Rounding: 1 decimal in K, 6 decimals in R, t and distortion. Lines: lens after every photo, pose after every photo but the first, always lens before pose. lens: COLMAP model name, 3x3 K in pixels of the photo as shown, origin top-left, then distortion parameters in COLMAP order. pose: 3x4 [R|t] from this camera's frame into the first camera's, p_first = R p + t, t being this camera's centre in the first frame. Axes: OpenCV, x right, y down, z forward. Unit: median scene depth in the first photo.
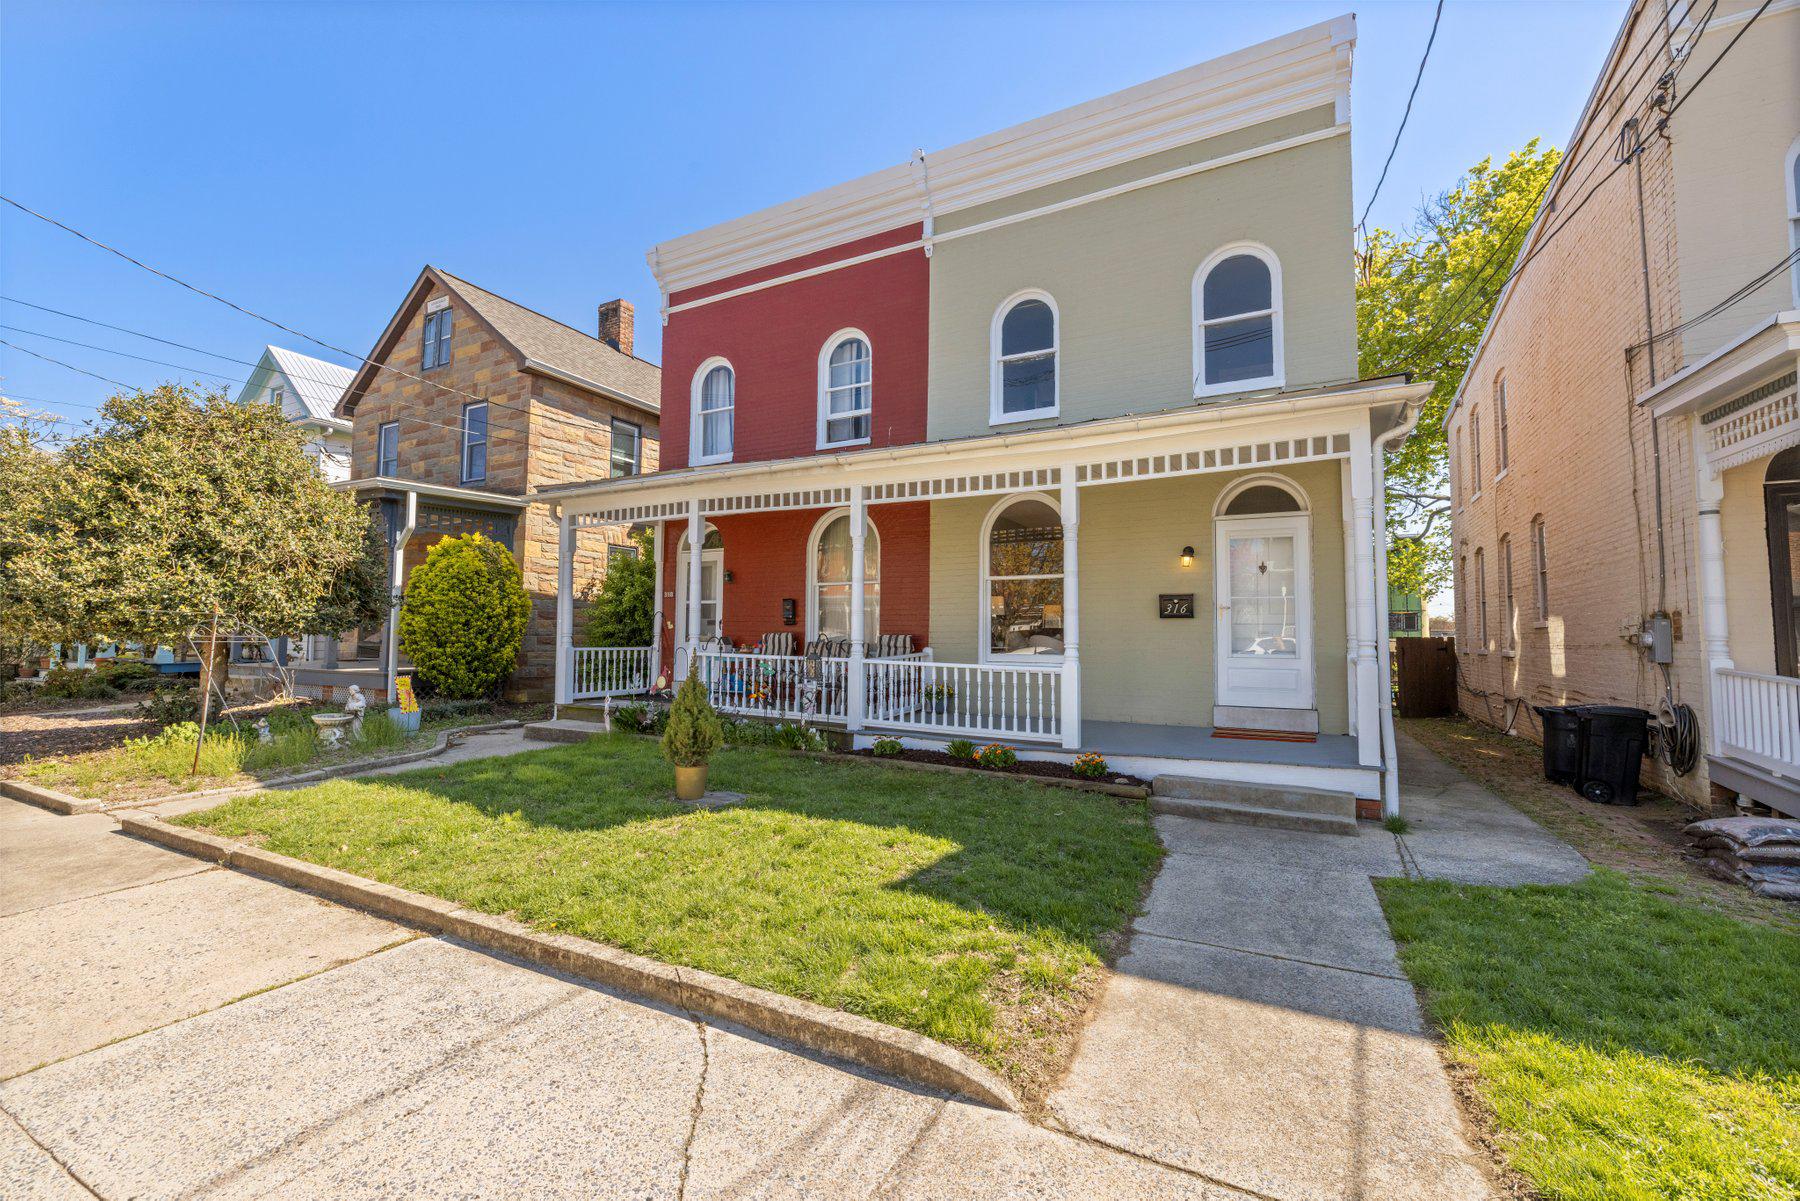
lens RADIAL K [[777.5, 0, 900.8], [0, 777.5, 595.9], [0, 0, 1]] dist [0.001183, 0.000609]
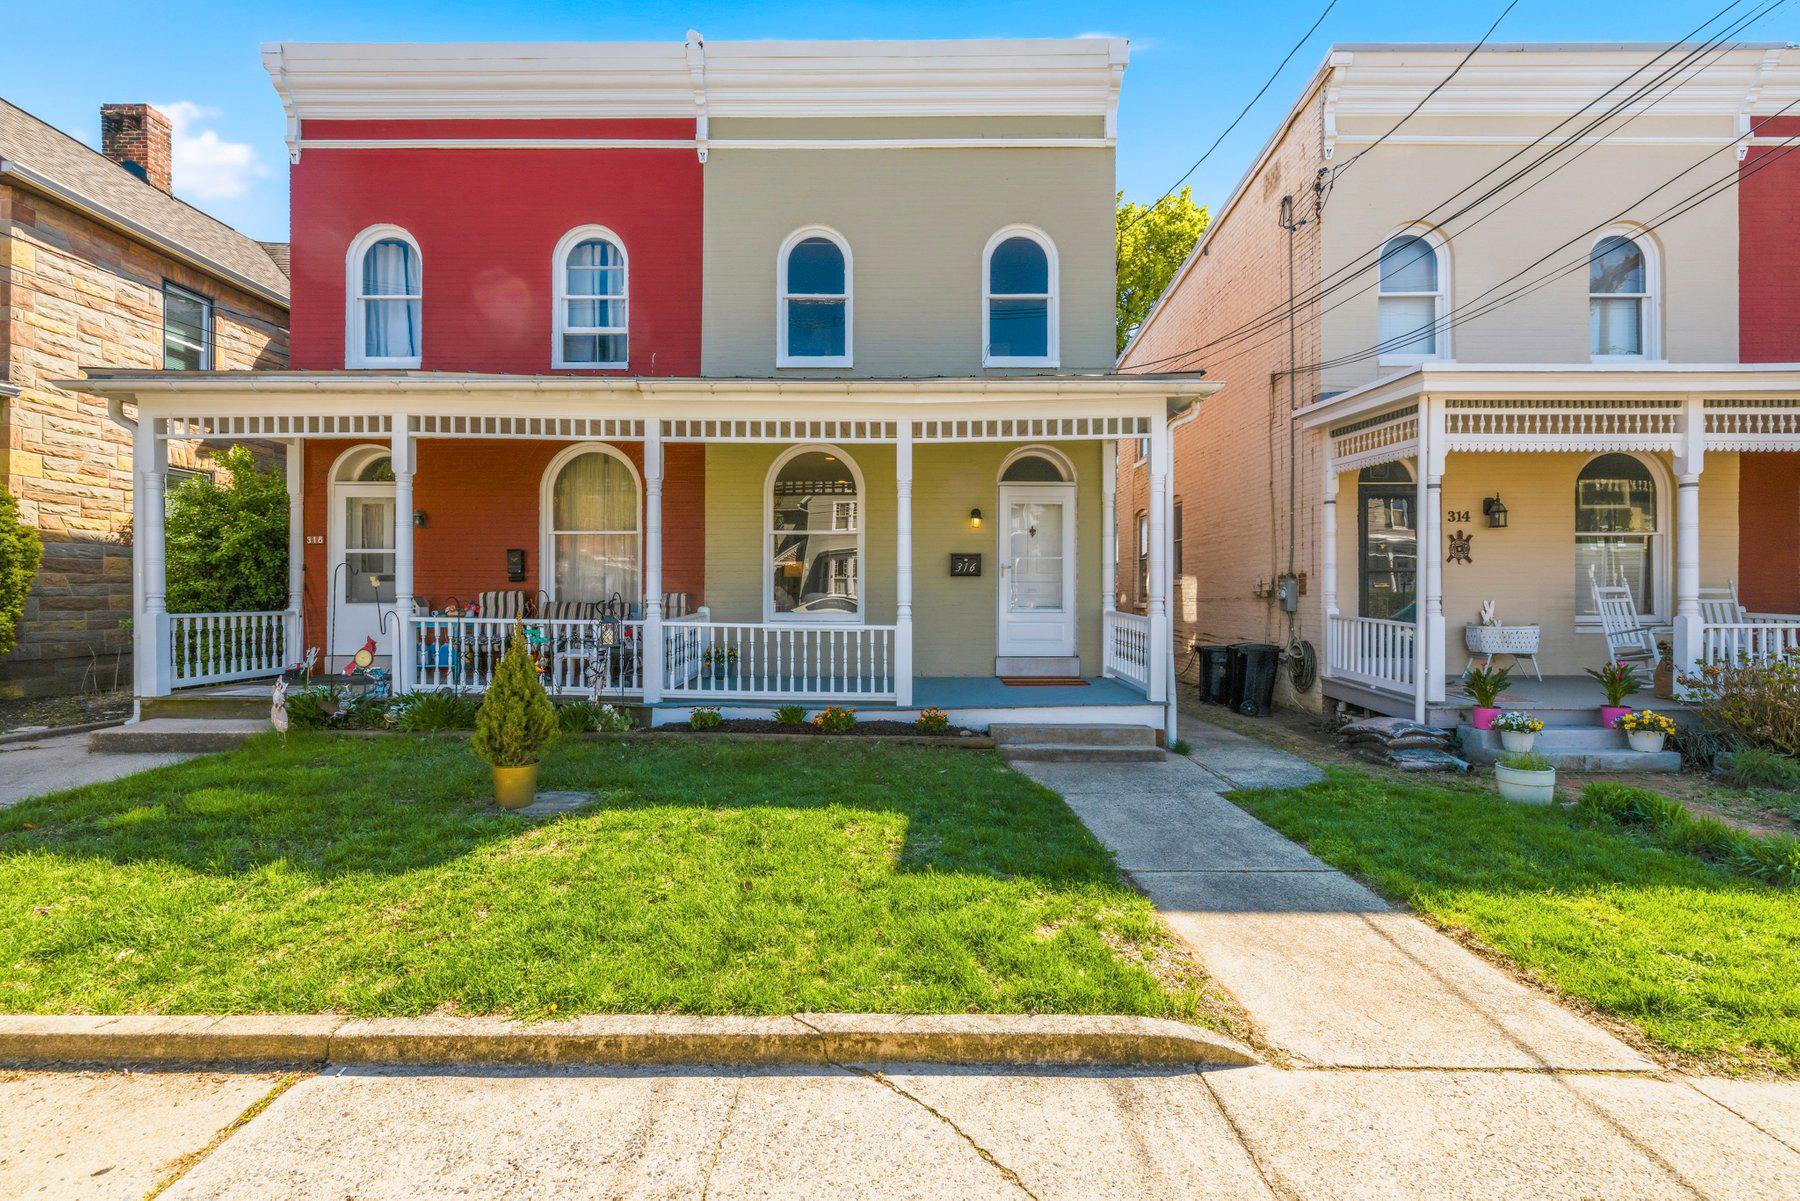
lens RADIAL K [[777.5, 0, 899.1], [0, 777.5, 600.3], [0, 0, 1]] dist [0.001183, 0.000609]
pose [[0.877601, -0.009361, 0.479300, -0.250869], [-0.020420, 0.998172, 0.056885, 0.003024], [-0.478956, -0.059710, 0.875806, 0.123574]]
